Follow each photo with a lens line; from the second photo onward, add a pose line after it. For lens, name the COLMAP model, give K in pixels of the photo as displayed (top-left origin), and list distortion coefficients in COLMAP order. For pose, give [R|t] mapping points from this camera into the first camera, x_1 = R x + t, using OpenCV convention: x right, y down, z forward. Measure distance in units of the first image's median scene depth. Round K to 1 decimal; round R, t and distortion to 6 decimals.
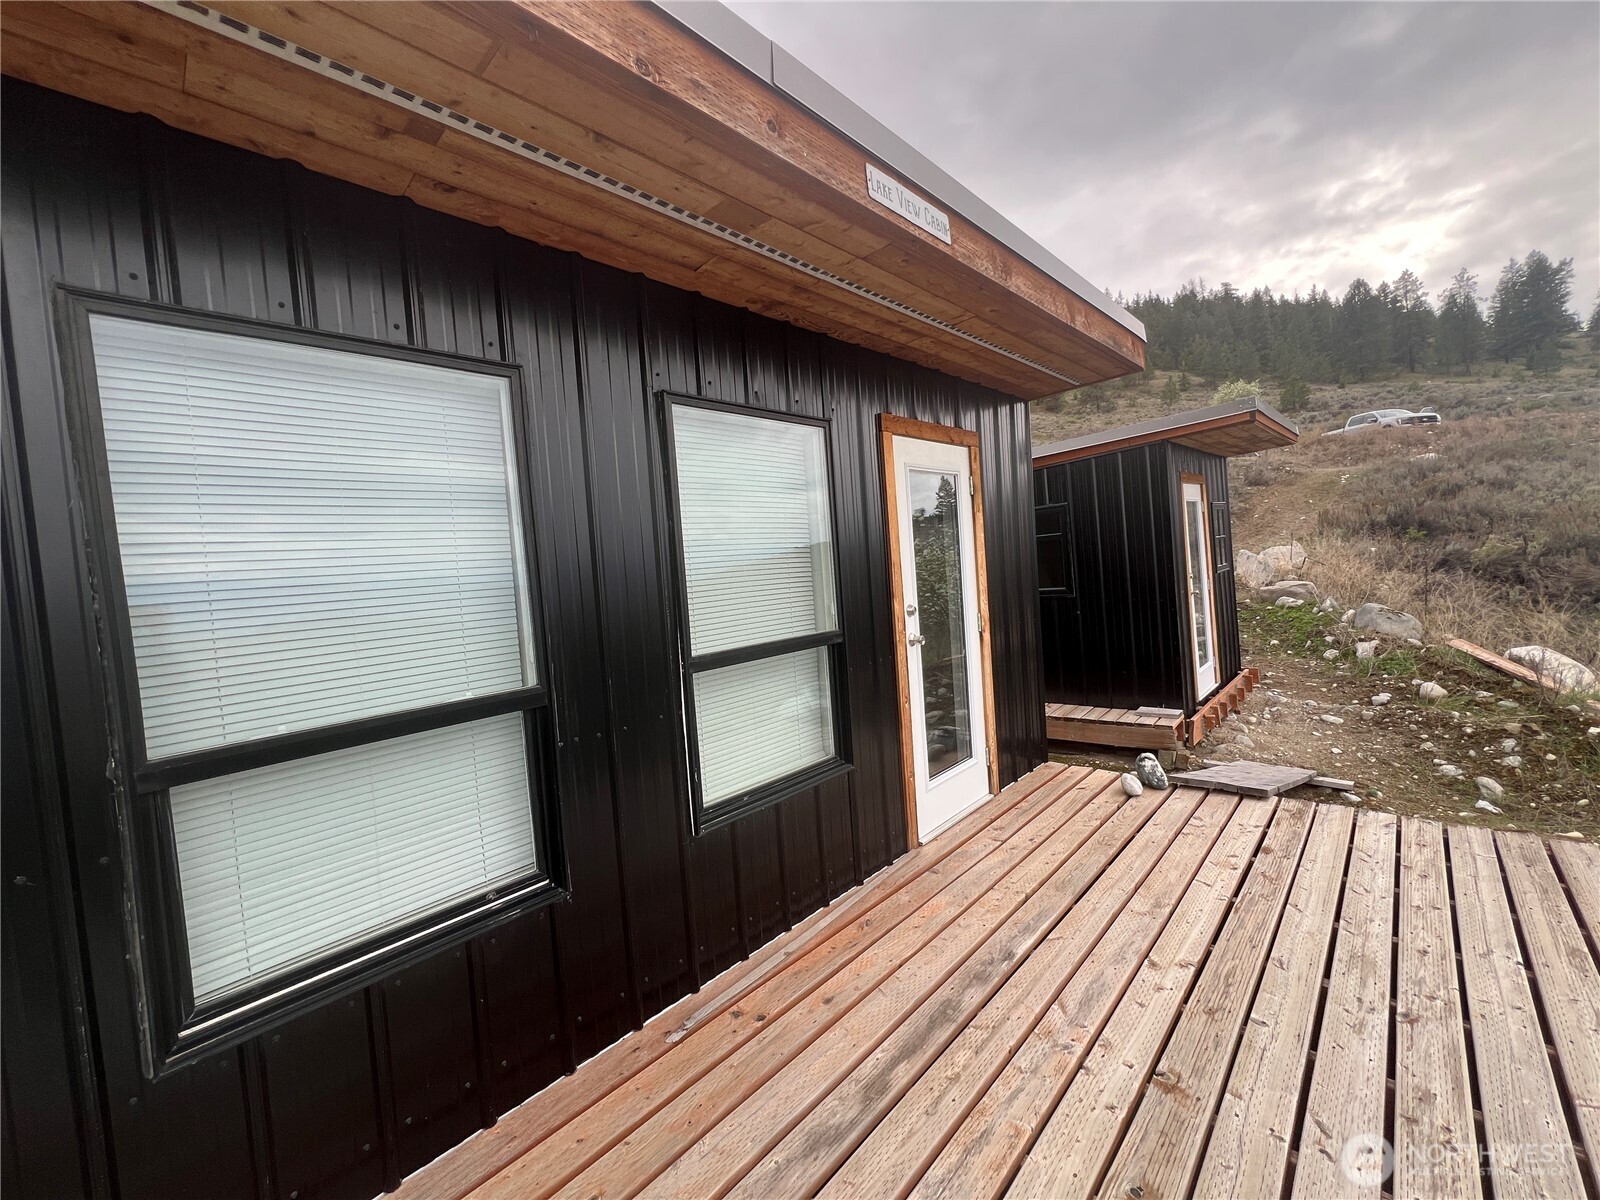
lens RADIAL K [[638.6, 0, 794.7], [0, 638.6, 599.2], [0, 0, 1]] dist [0.000579, 0.000169]
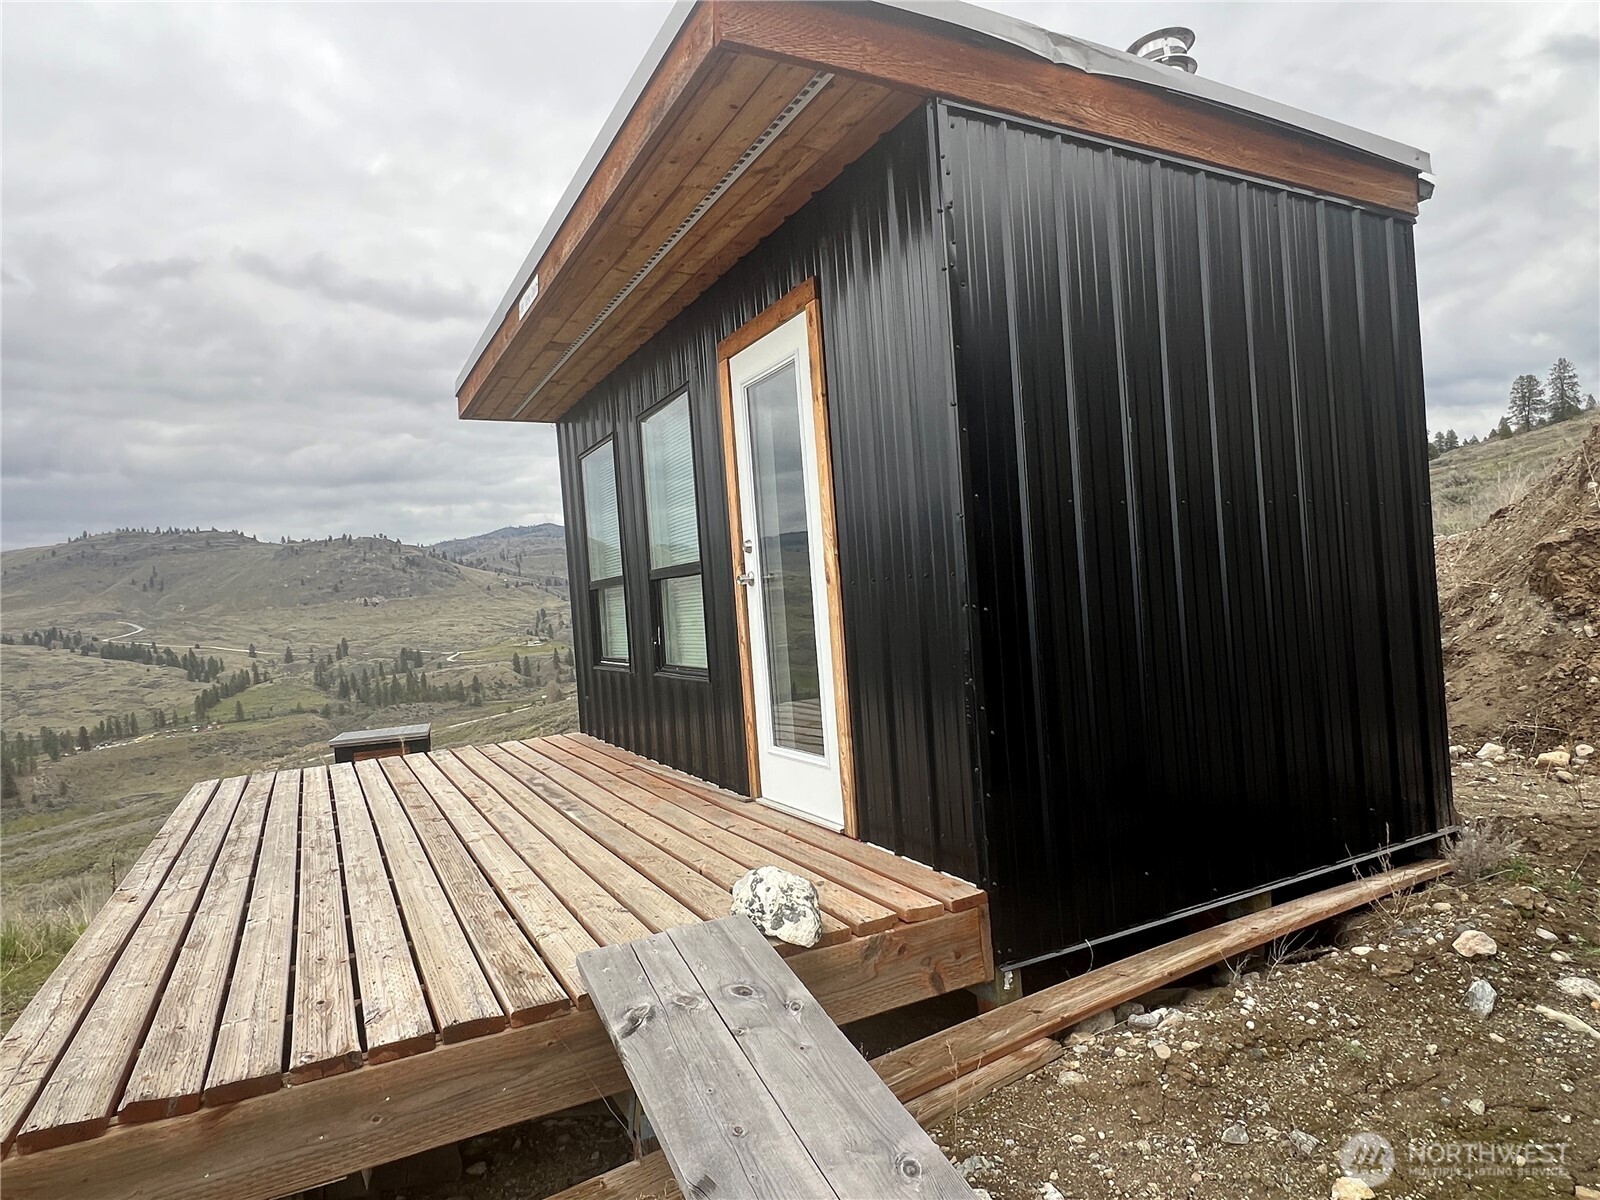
lens RADIAL K [[928.3, 0, 798.8], [0, 928.3, 598.7], [0, 0, 1]] dist [-0.006287, -0.000863]
pose [[-0.310269, 0.100562, -0.945315, 1.719694], [0.050021, 0.994739, 0.089402, -0.027351], [0.949332, -0.019547, -0.313667, 1.799308]]
